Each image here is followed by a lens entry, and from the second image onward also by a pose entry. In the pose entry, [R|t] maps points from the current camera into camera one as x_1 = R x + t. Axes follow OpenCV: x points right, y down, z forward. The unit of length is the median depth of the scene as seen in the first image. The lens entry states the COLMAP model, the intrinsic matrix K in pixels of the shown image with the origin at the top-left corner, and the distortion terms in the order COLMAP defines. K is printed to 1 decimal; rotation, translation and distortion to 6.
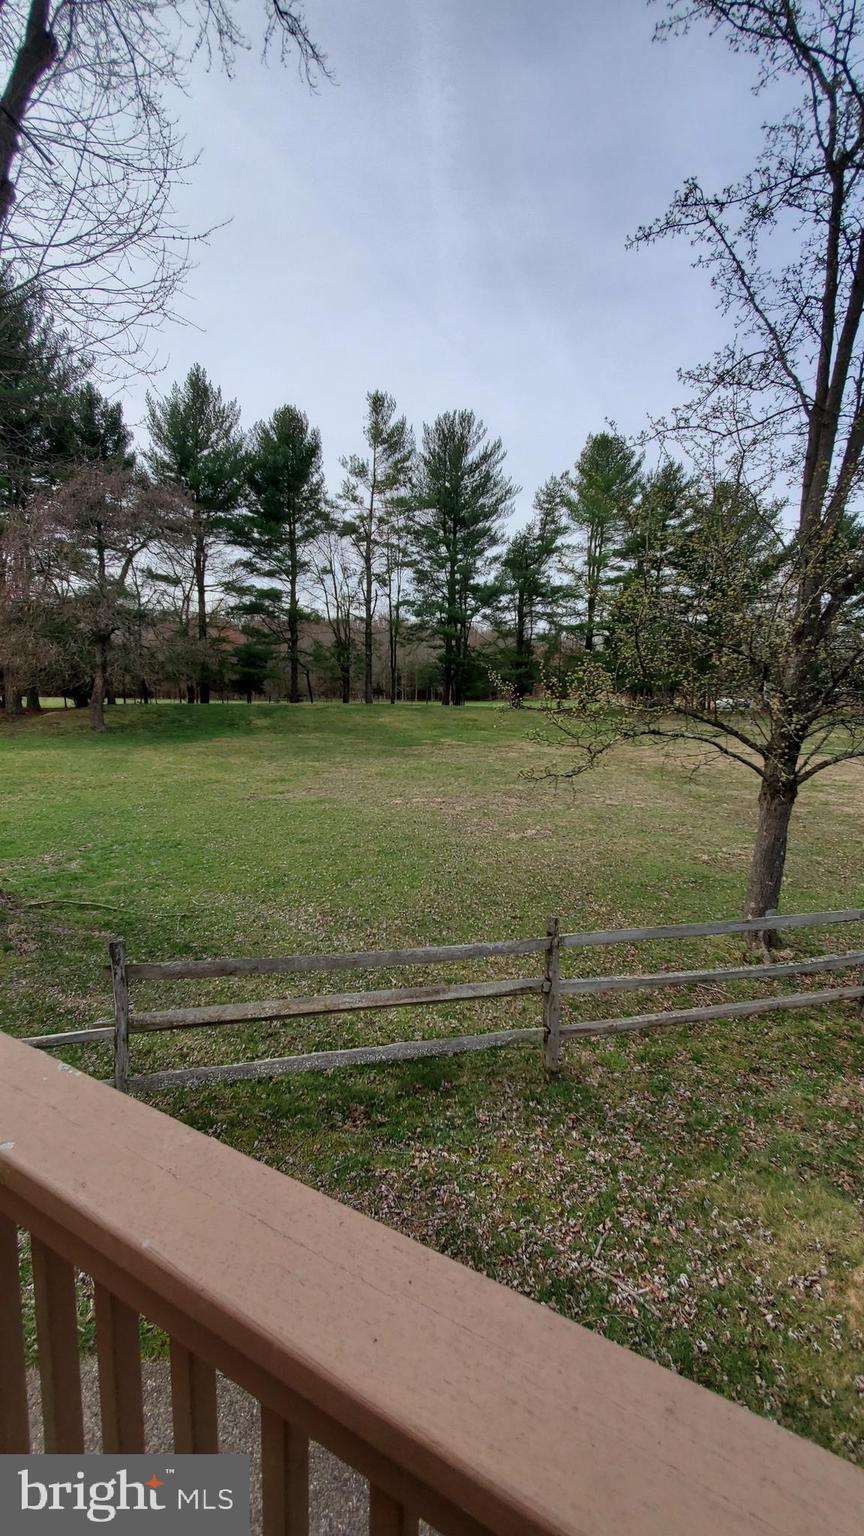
lens RADIAL K [[601.1, 0, 430.0], [0, 601.1, 762.3], [0, 0, 1]] dist [0.012049, 0.000029]
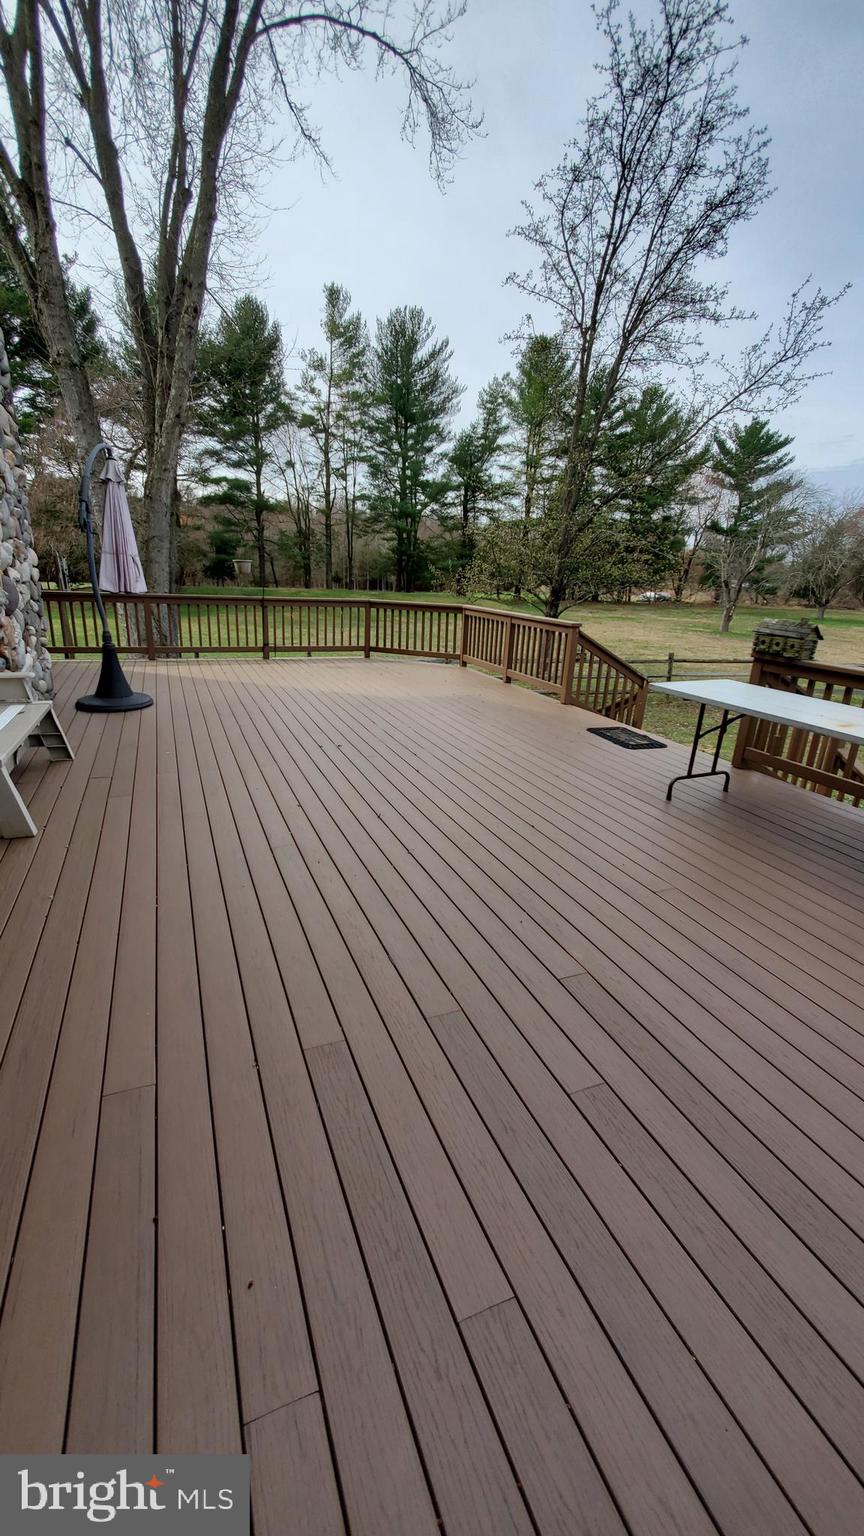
lens RADIAL K [[601.1, 0, 429.9], [0, 601.1, 776.7], [0, 0, 1]] dist [0.012049, 0.000029]
pose [[0.996679, -0.007437, 0.081096, -0.009289], [-0.008325, 0.981299, 0.192308, 0.028110], [-0.081010, -0.192344, 0.977978, -0.200245]]
